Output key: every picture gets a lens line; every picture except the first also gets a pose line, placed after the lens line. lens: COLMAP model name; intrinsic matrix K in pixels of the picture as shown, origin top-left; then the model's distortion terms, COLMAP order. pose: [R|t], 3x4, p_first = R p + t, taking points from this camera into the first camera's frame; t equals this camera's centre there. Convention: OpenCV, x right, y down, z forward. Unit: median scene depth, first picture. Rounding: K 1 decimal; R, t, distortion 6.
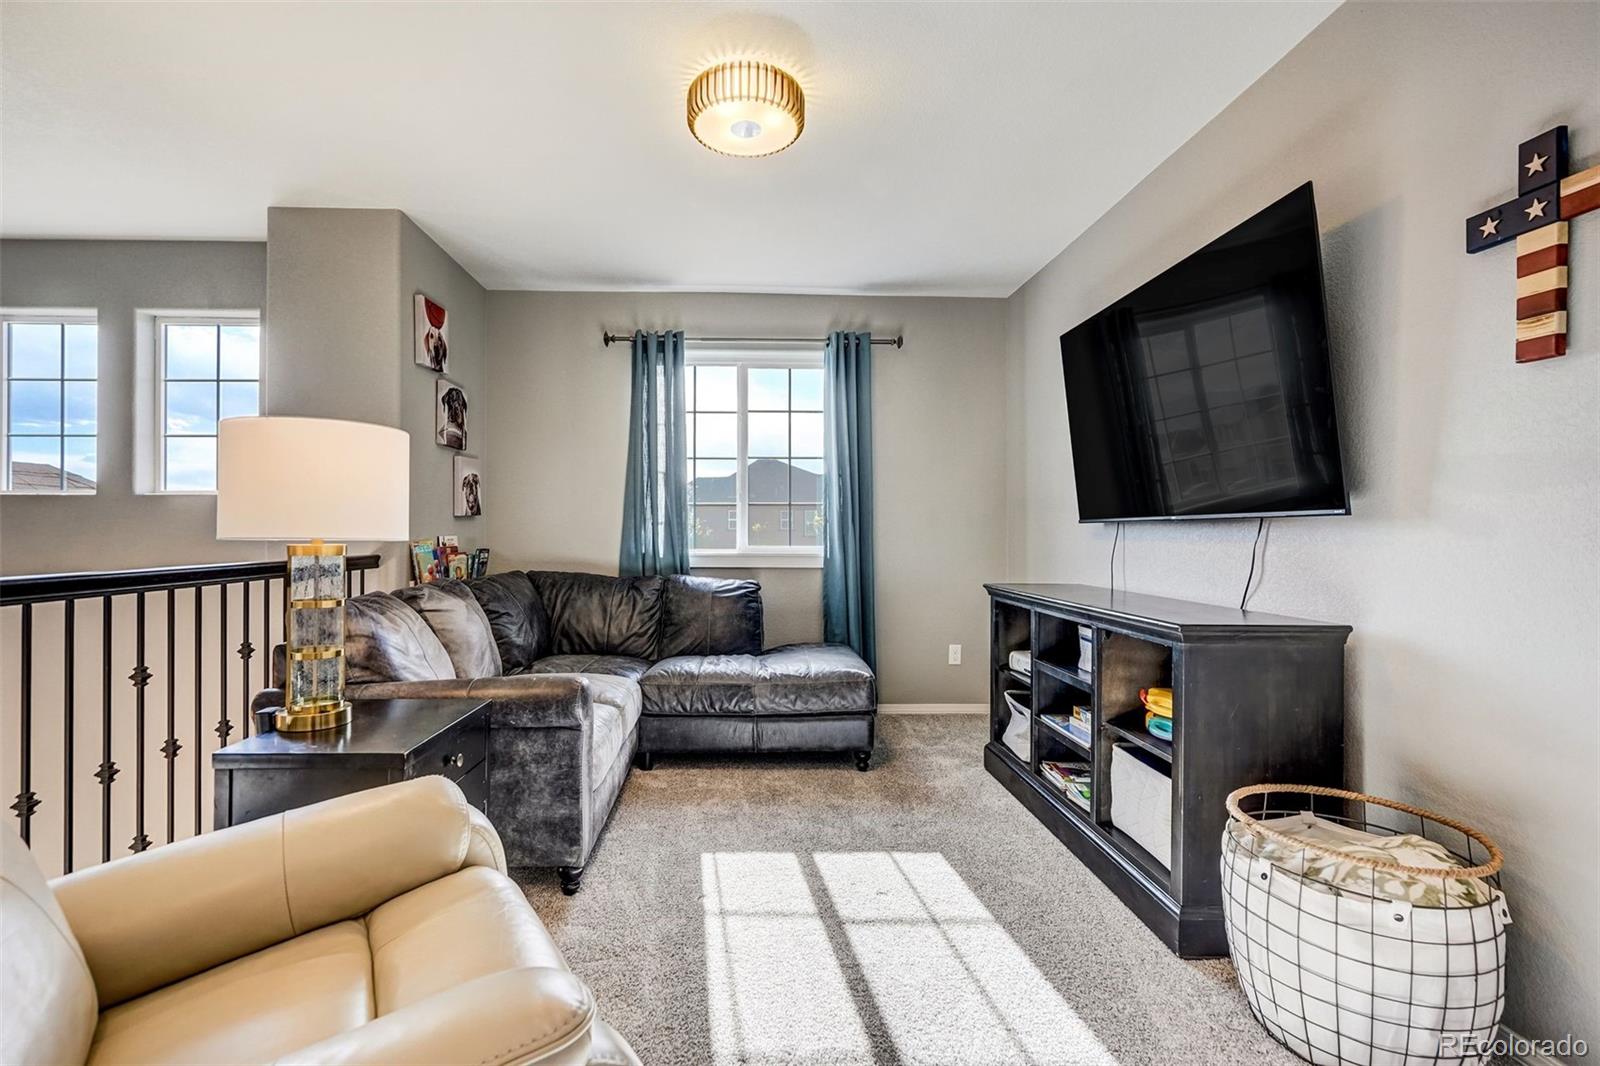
lens RADIAL K [[738.7, 0, 759.3], [0, 738.7, 507.5], [0, 0, 1]] dist [-0.000923, -0.000153]
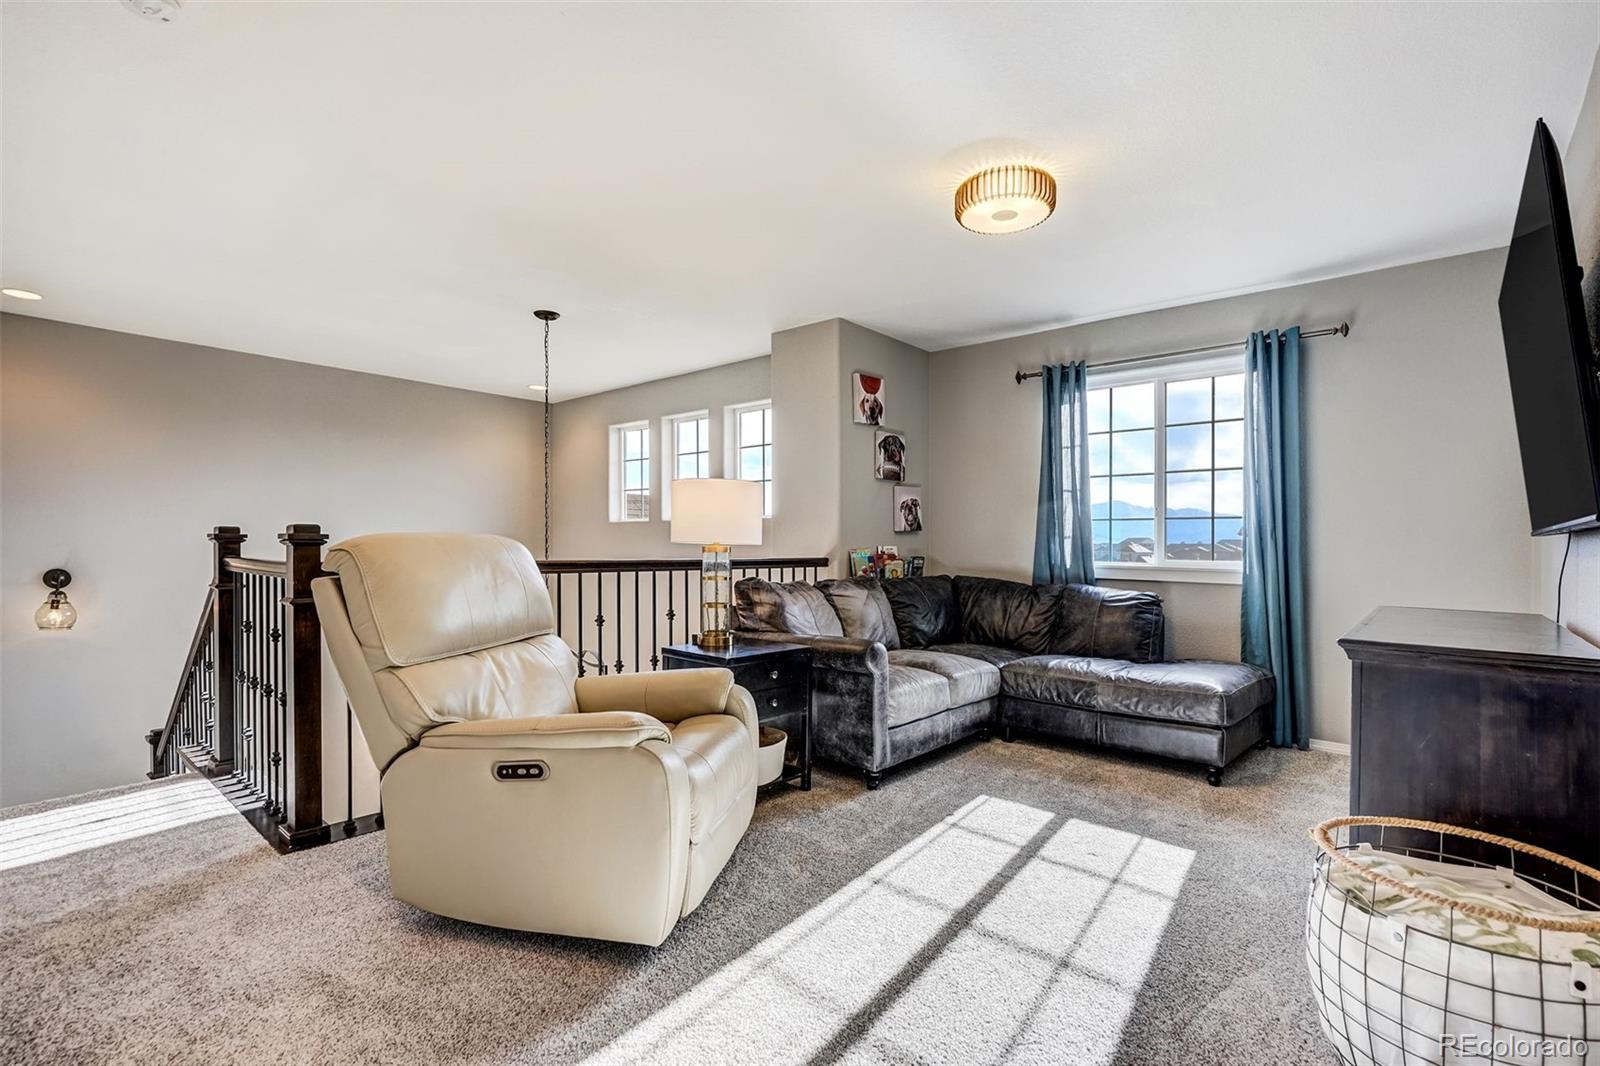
lens RADIAL K [[730.2, 0, 800.0], [0, 730.2, 533.0], [0, 0, 1]] dist [0.000948, 0.000448]
pose [[0.739711, -0.003383, -0.672916, 0.383768], [0.010997, 0.999915, 0.007061, 0.003768], [0.672835, -0.012623, 0.739685, -0.096316]]
